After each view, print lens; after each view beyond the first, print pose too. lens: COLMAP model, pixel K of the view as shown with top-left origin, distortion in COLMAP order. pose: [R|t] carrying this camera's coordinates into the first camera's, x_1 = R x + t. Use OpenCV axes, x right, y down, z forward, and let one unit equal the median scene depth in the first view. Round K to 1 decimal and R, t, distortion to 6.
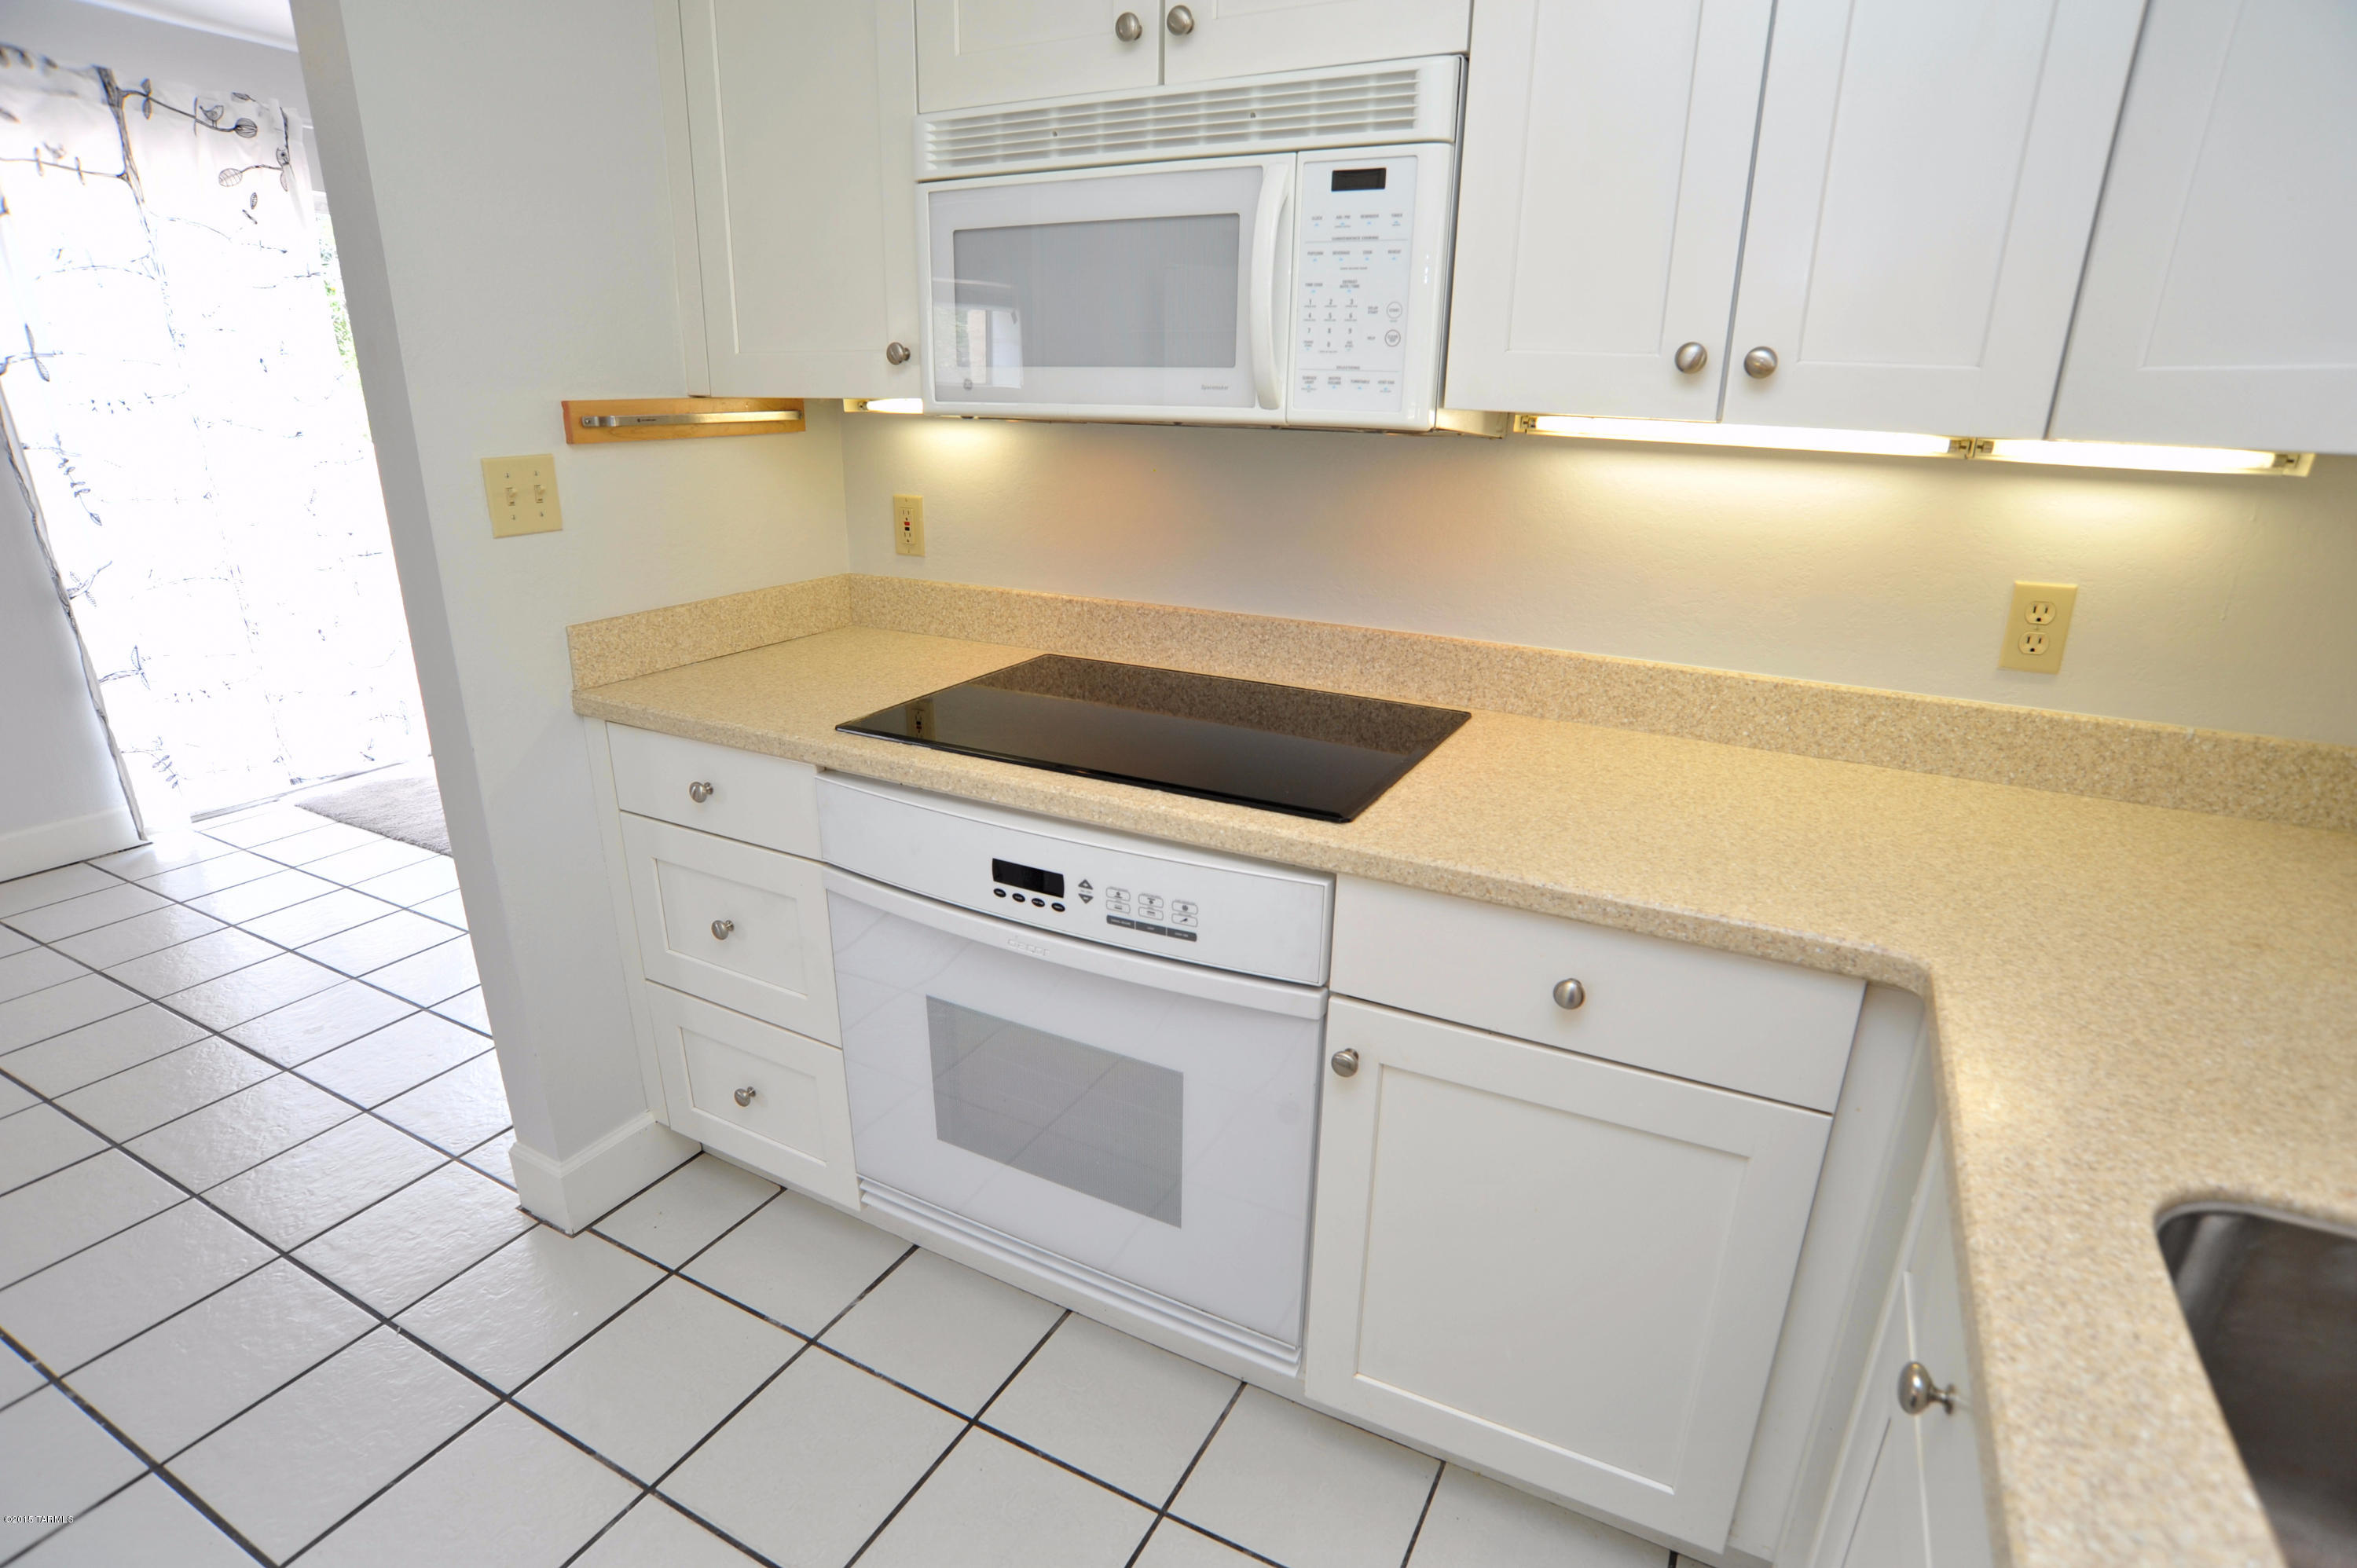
lens RADIAL K [[1192.4, 0, 1185.0], [0, 1192.4, 800.2], [0, 0, 1]] dist [-0.105356, 0.048603]
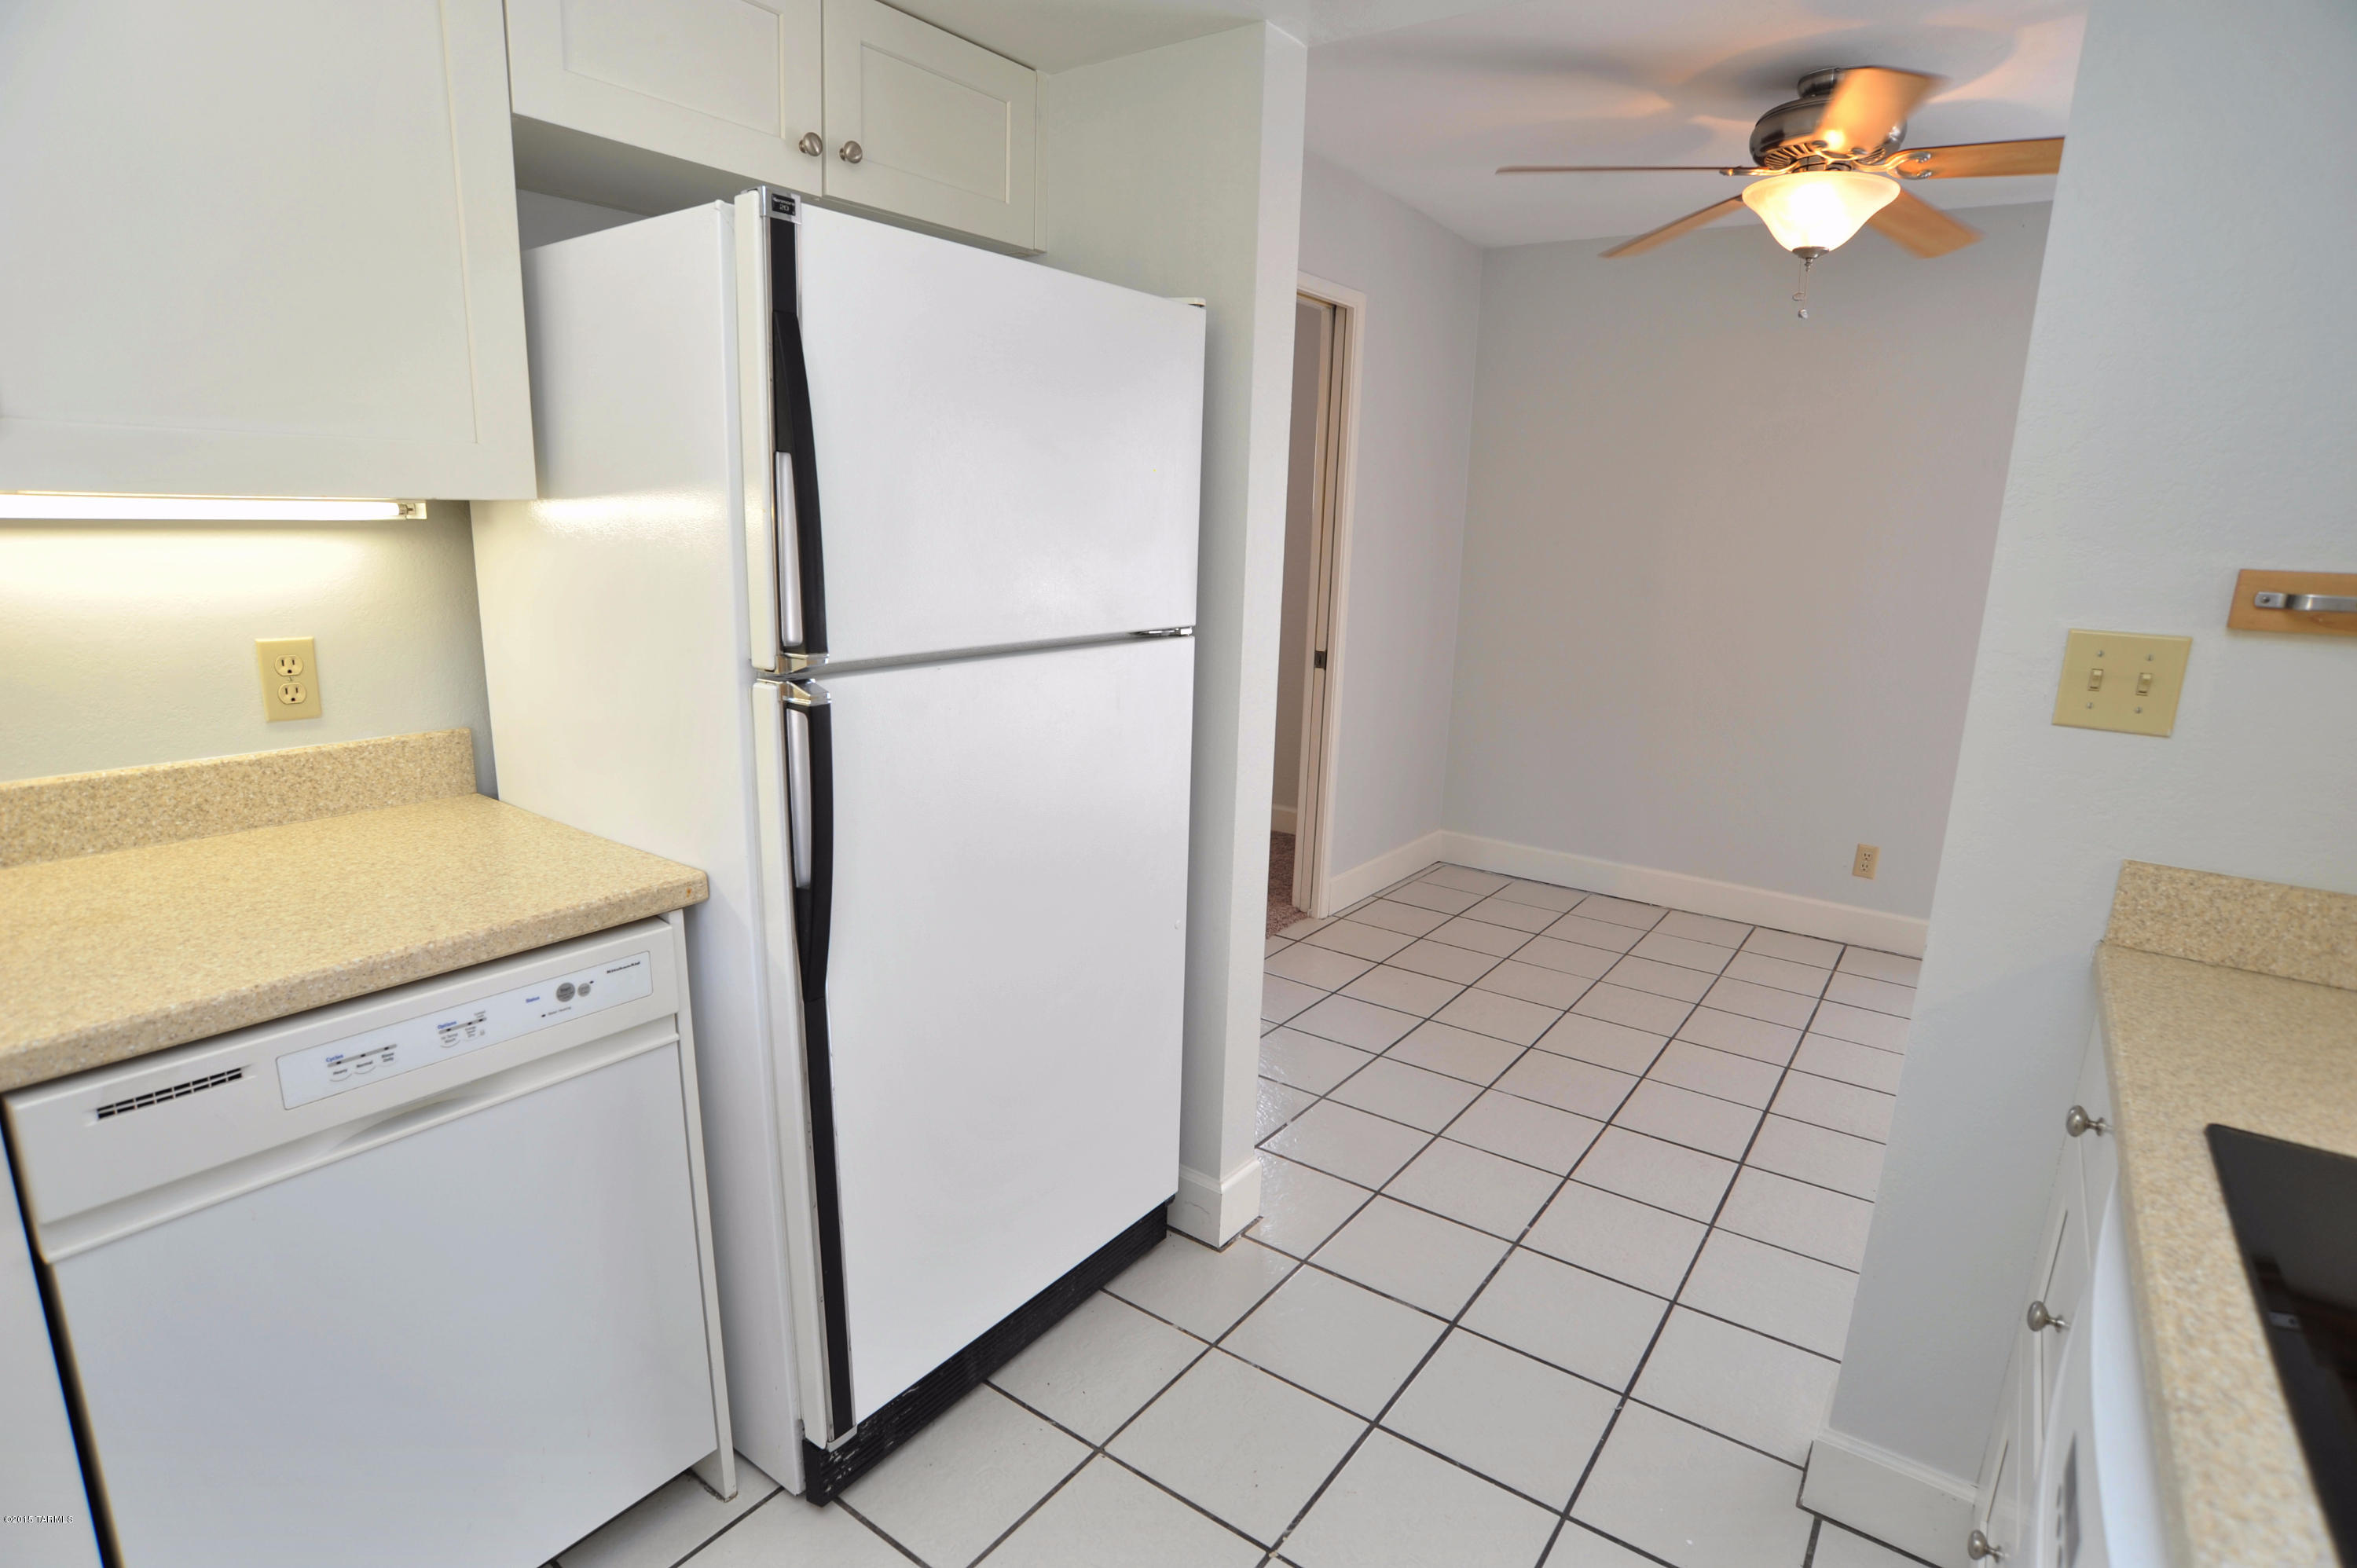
lens RADIAL K [[1190.1, 0, 1183.3], [0, 1190.1, 798.5], [0, 0, 1]] dist [-0.105873, 0.049284]
pose [[-0.141374, 0.210228, -0.967377, 0.308282], [-0.359925, 0.899401, 0.248056, -0.179419], [0.922208, 0.383251, -0.051486, 0.559334]]
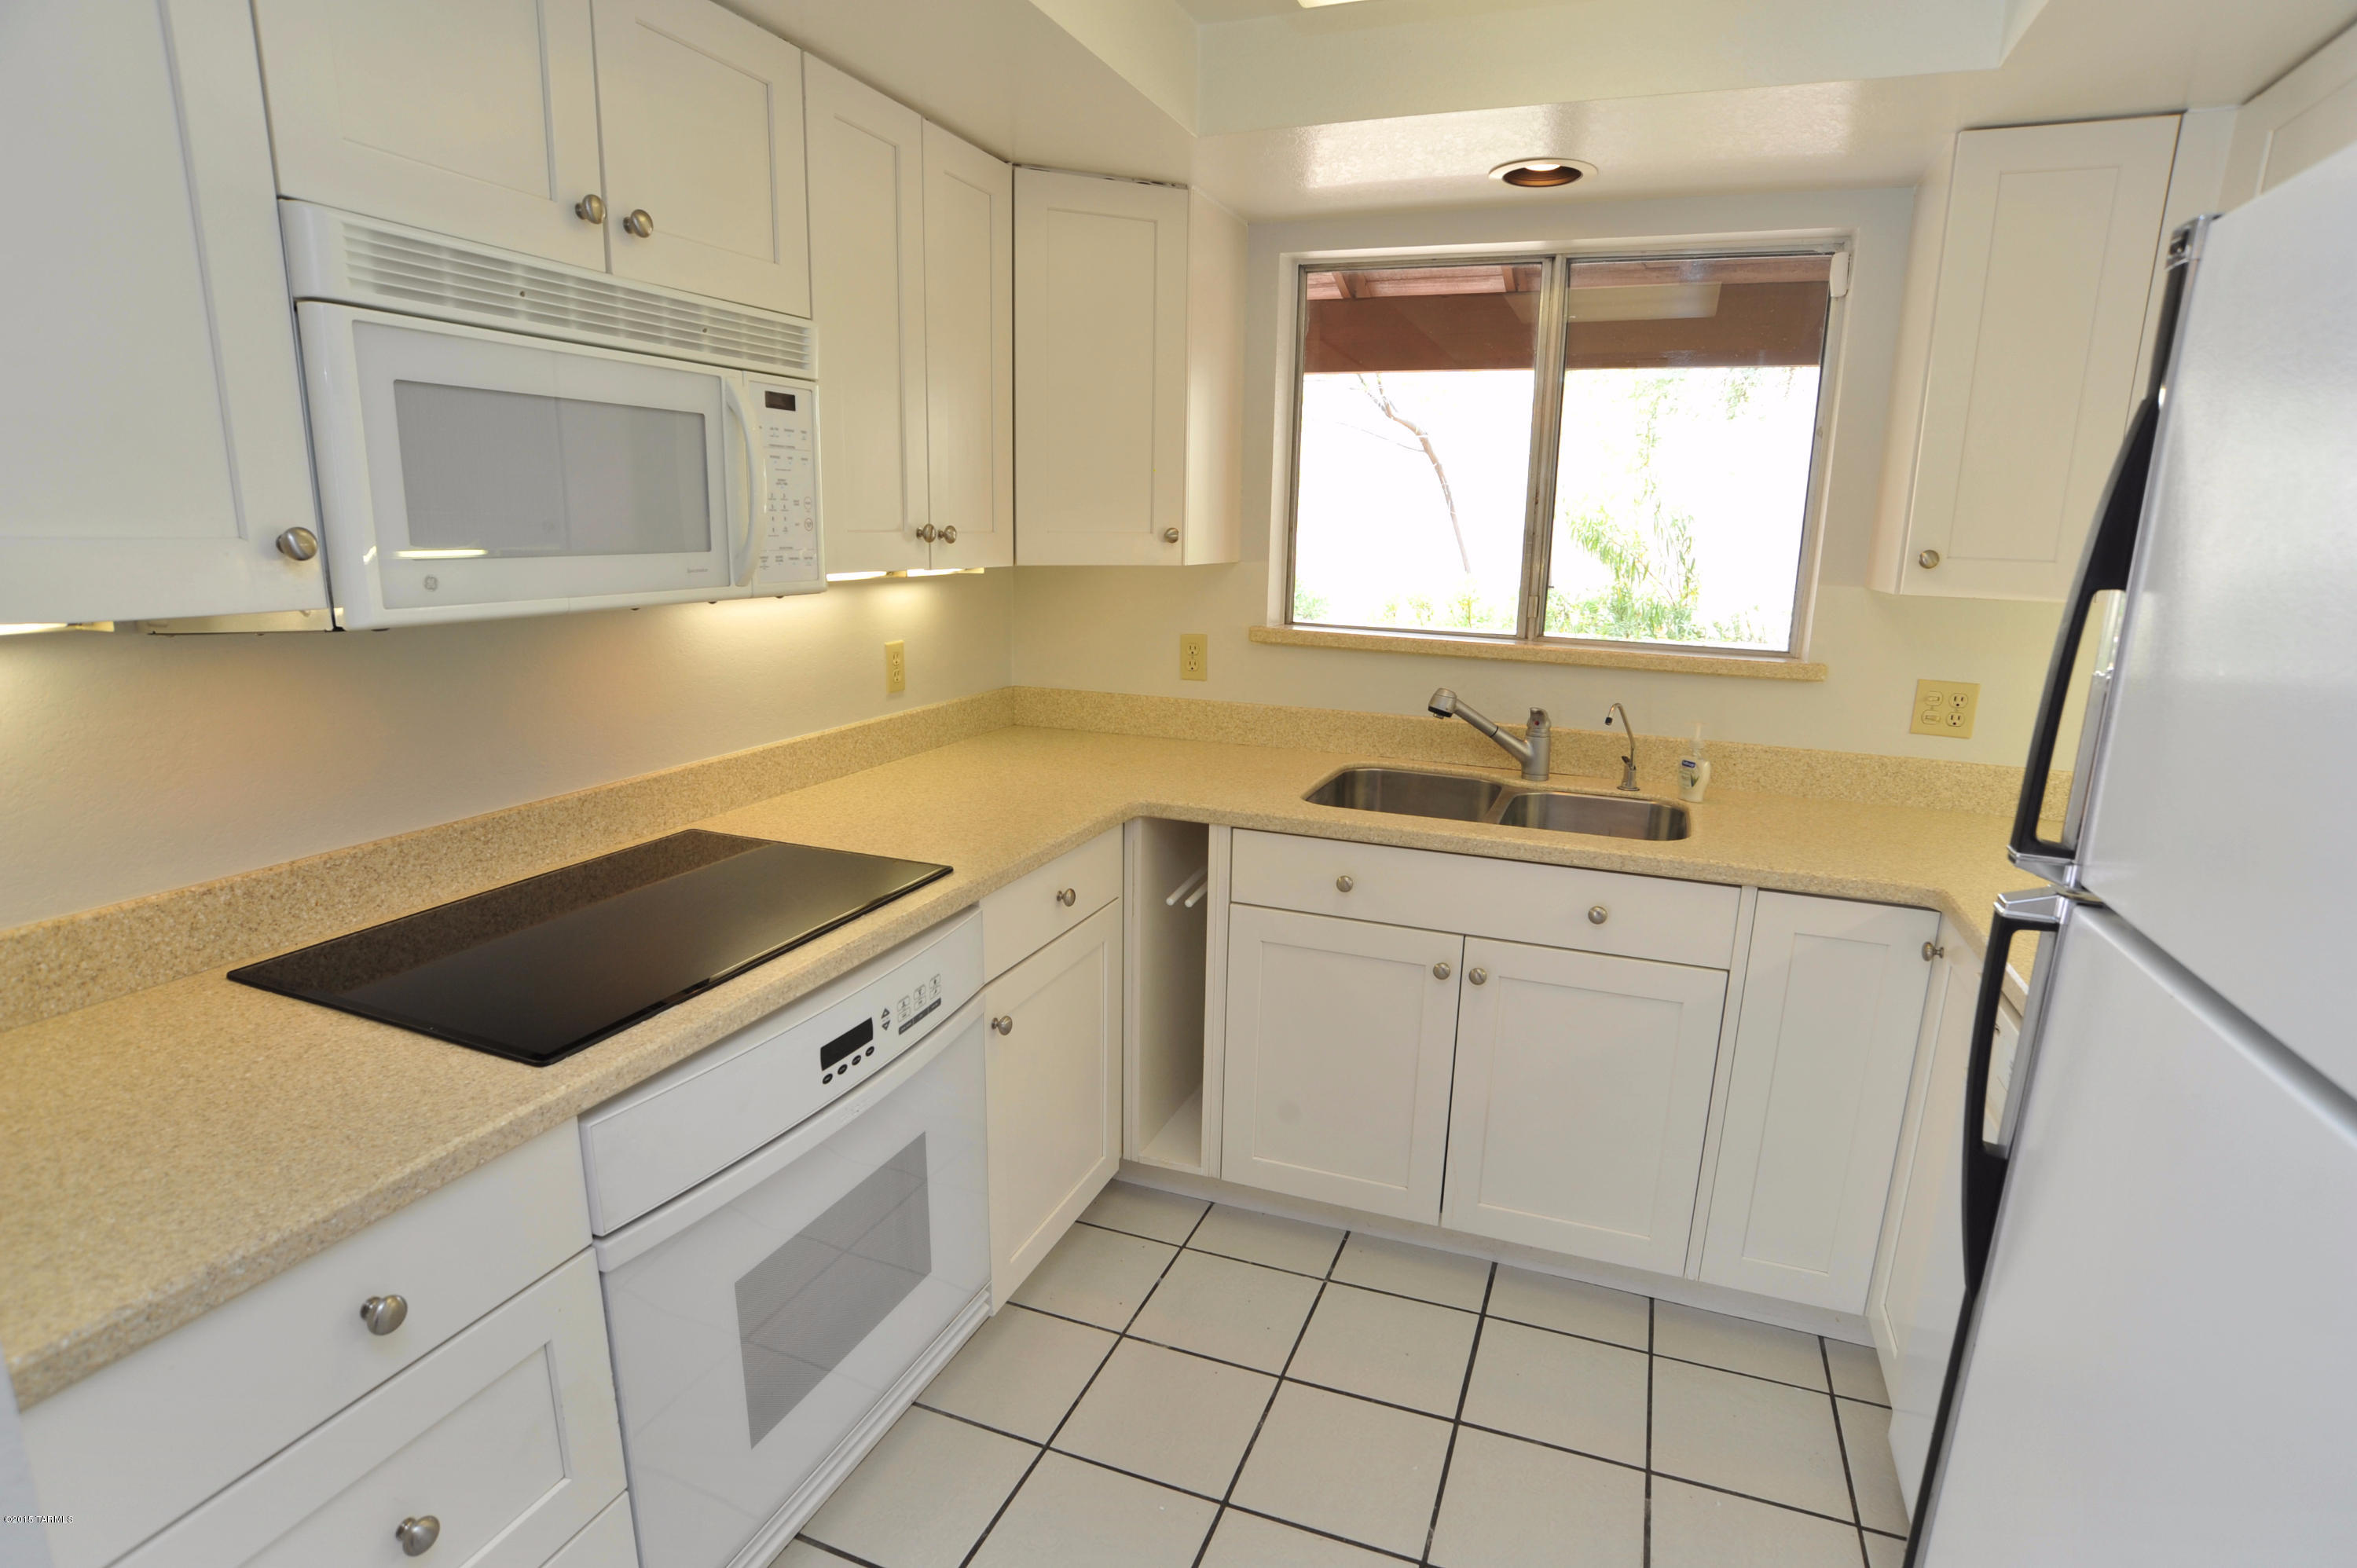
lens RADIAL K [[1192.4, 0, 1185.0], [0, 1192.4, 800.2], [0, 0, 1]] dist [-0.105356, 0.048603]
pose [[-0.108203, -0.243553, 0.963833, -1.075251], [0.309214, 0.913188, 0.265469, -0.301495], [-0.944817, 0.326755, -0.023500, 0.669807]]
